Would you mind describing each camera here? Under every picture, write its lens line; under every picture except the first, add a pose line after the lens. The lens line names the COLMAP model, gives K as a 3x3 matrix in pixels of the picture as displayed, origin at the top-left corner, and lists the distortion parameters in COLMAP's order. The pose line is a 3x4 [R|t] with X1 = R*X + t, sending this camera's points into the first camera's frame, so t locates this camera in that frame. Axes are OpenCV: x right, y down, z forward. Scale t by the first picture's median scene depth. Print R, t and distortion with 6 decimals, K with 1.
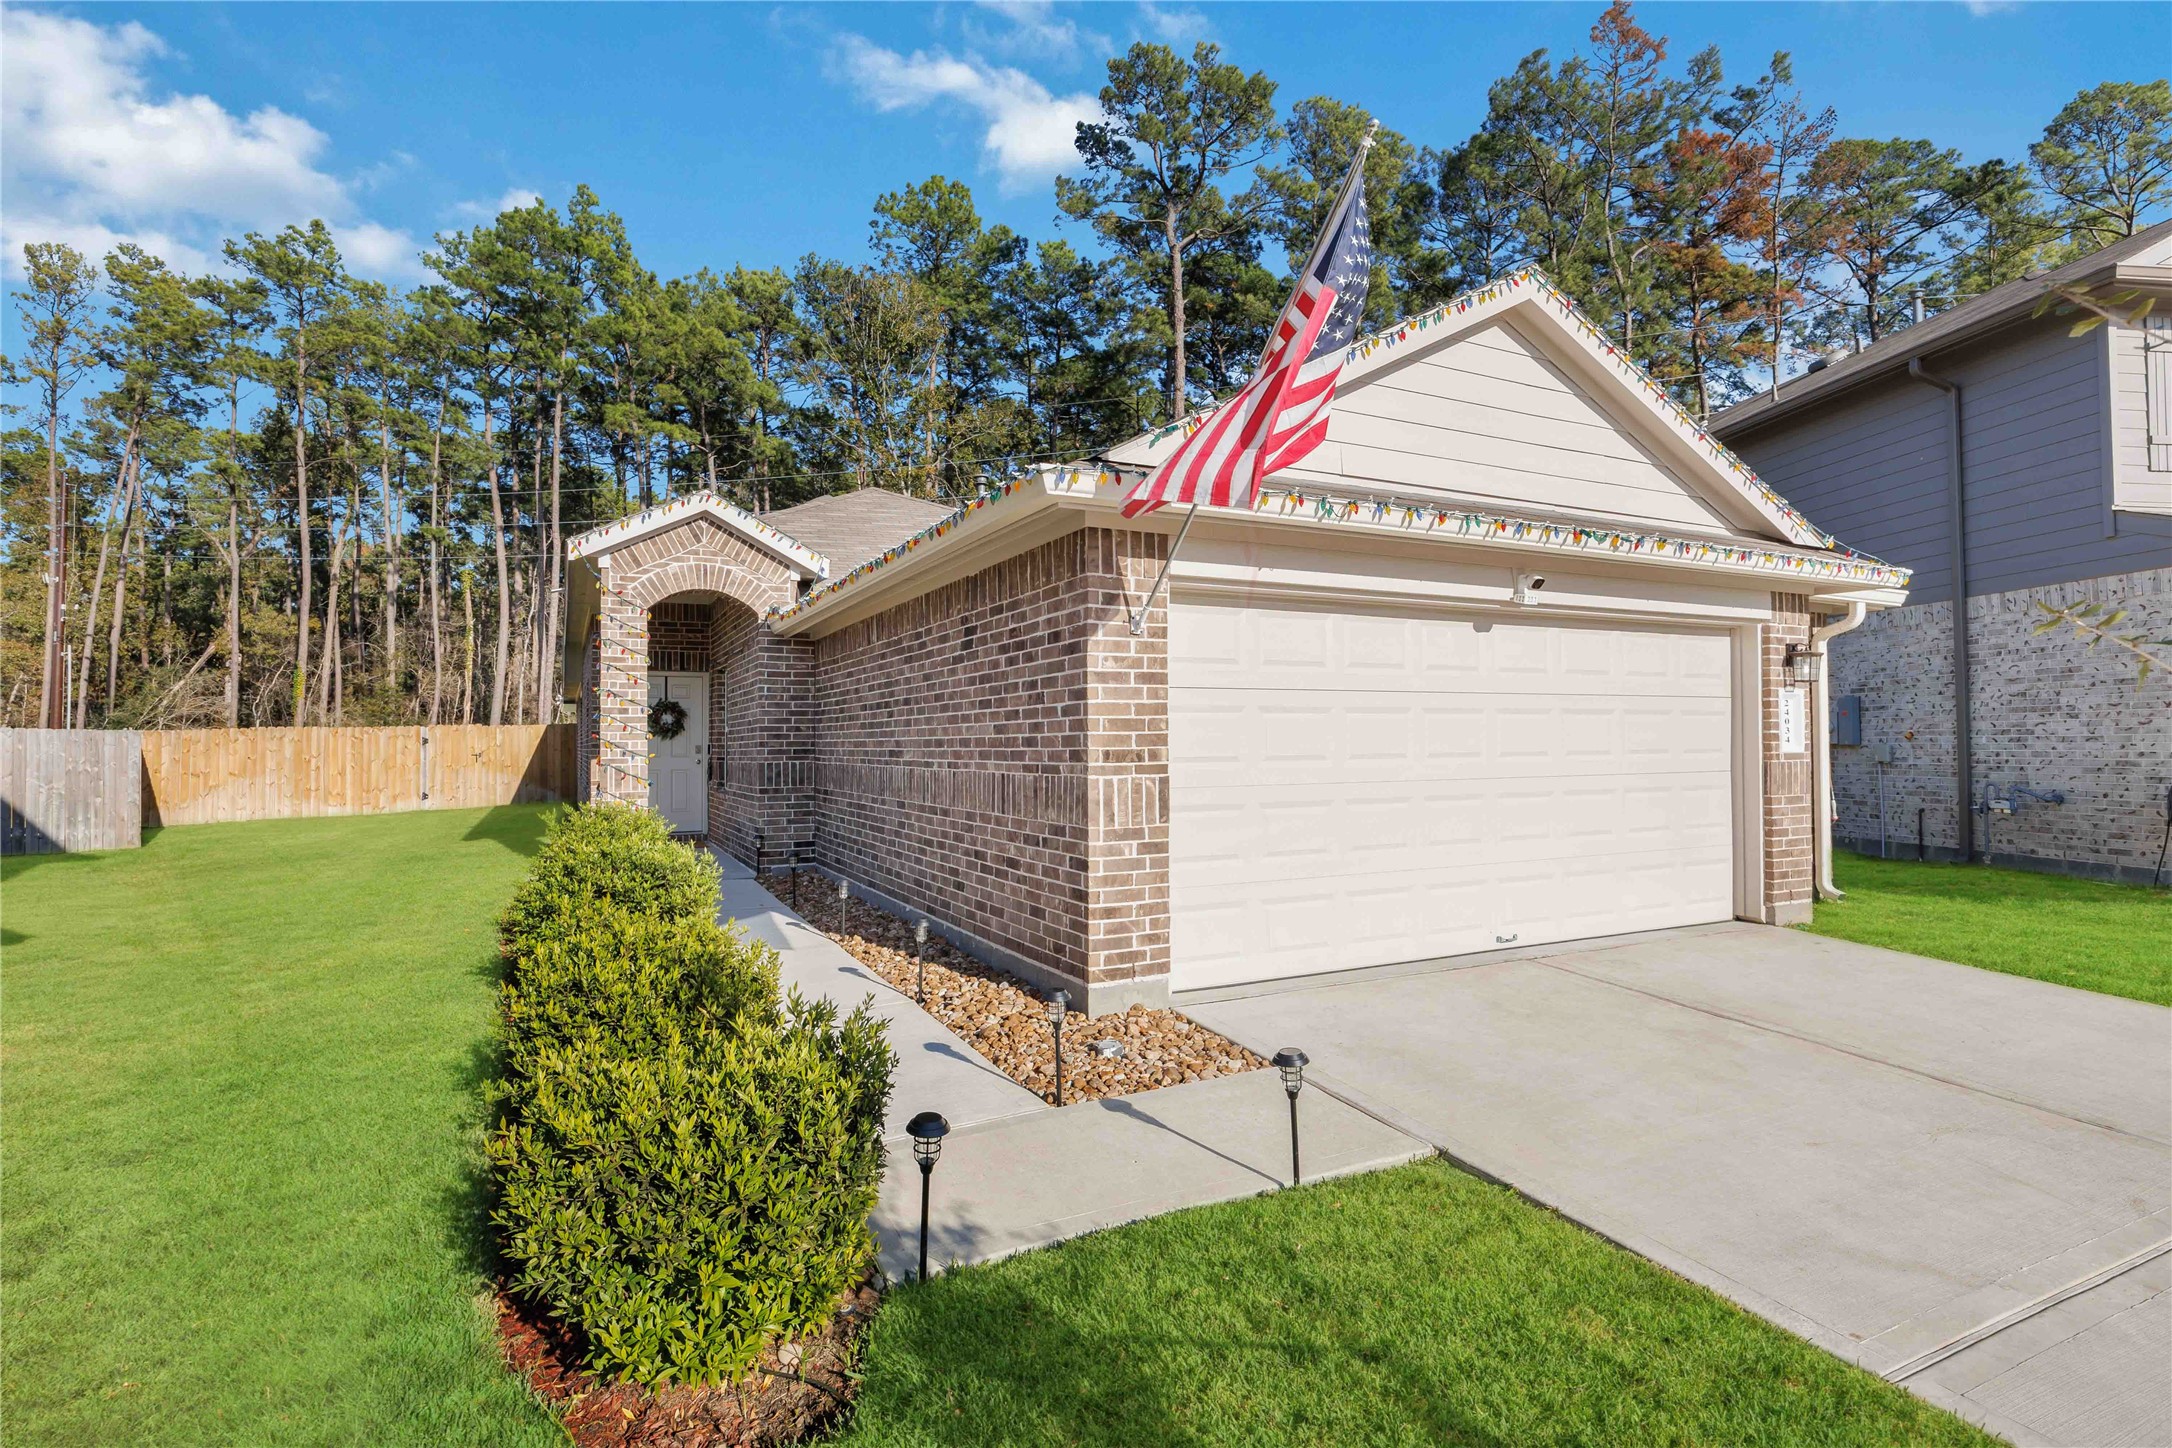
lens RADIAL K [[1104.4, 0, 1084.0], [0, 1104.4, 714.6], [0, 0, 1]] dist [-0.005585, -0.000693]
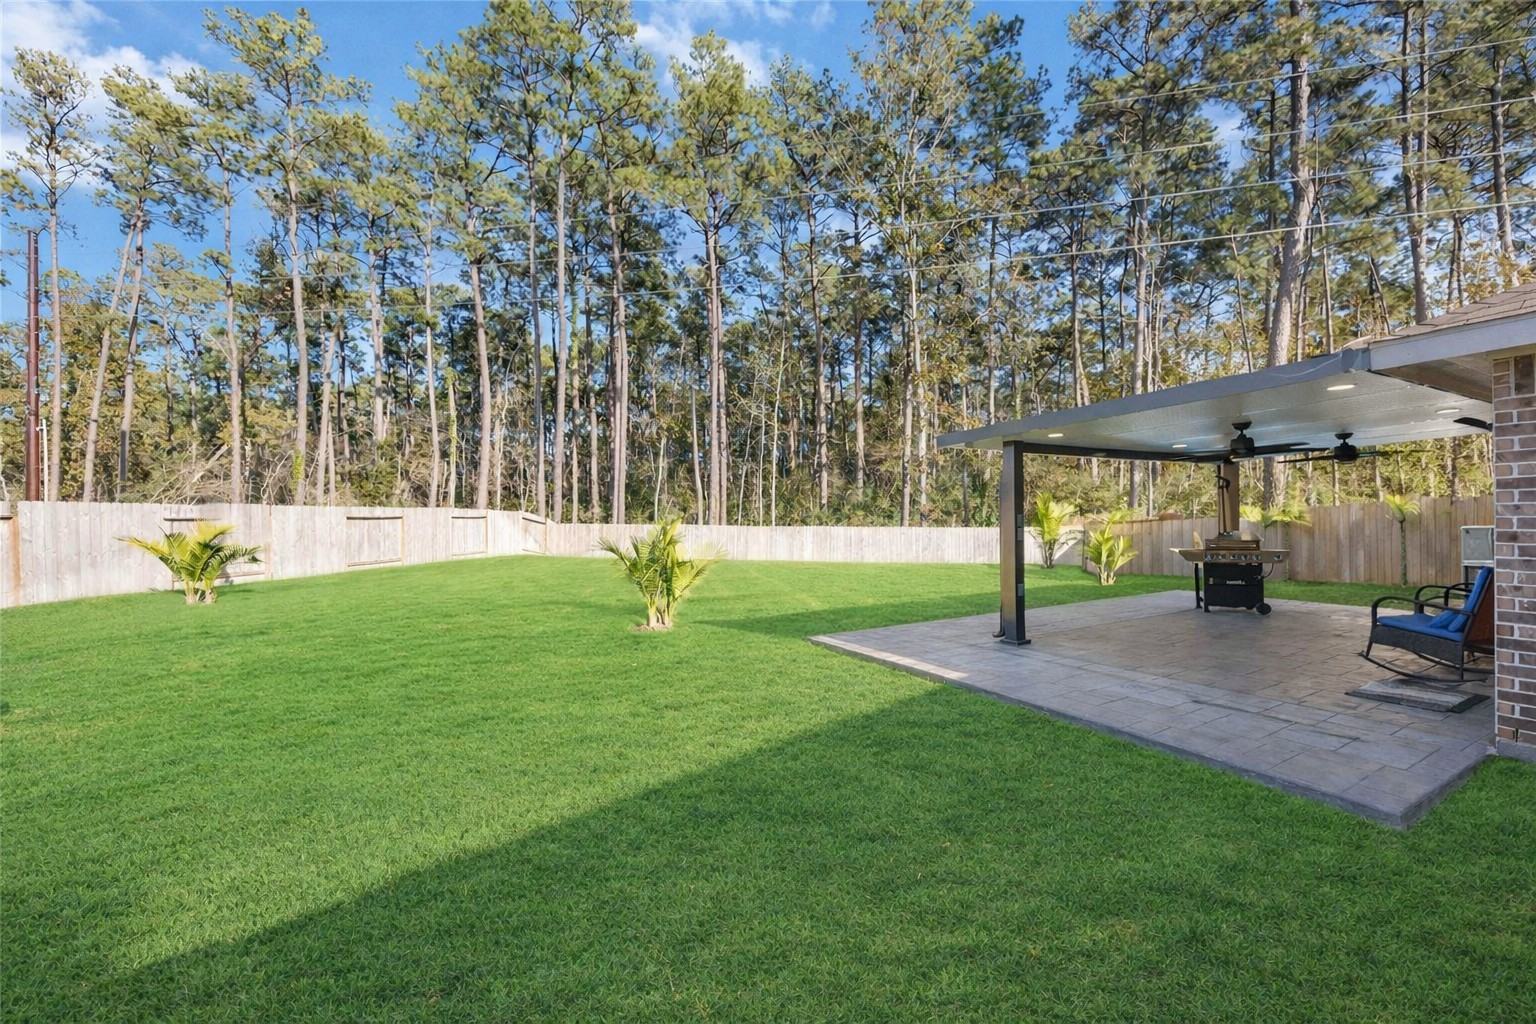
lens RADIAL K [[597.9, 0, 772.2], [0, 597.9, 518.0], [0, 0, 1]] dist [0.002600, 0.000186]
pose [[0.998978, -0.002786, 0.045118, -0.214716], [0.001508, 0.999597, 0.028335, 0.005606], [-0.045178, -0.028238, 0.998580, 0.306314]]
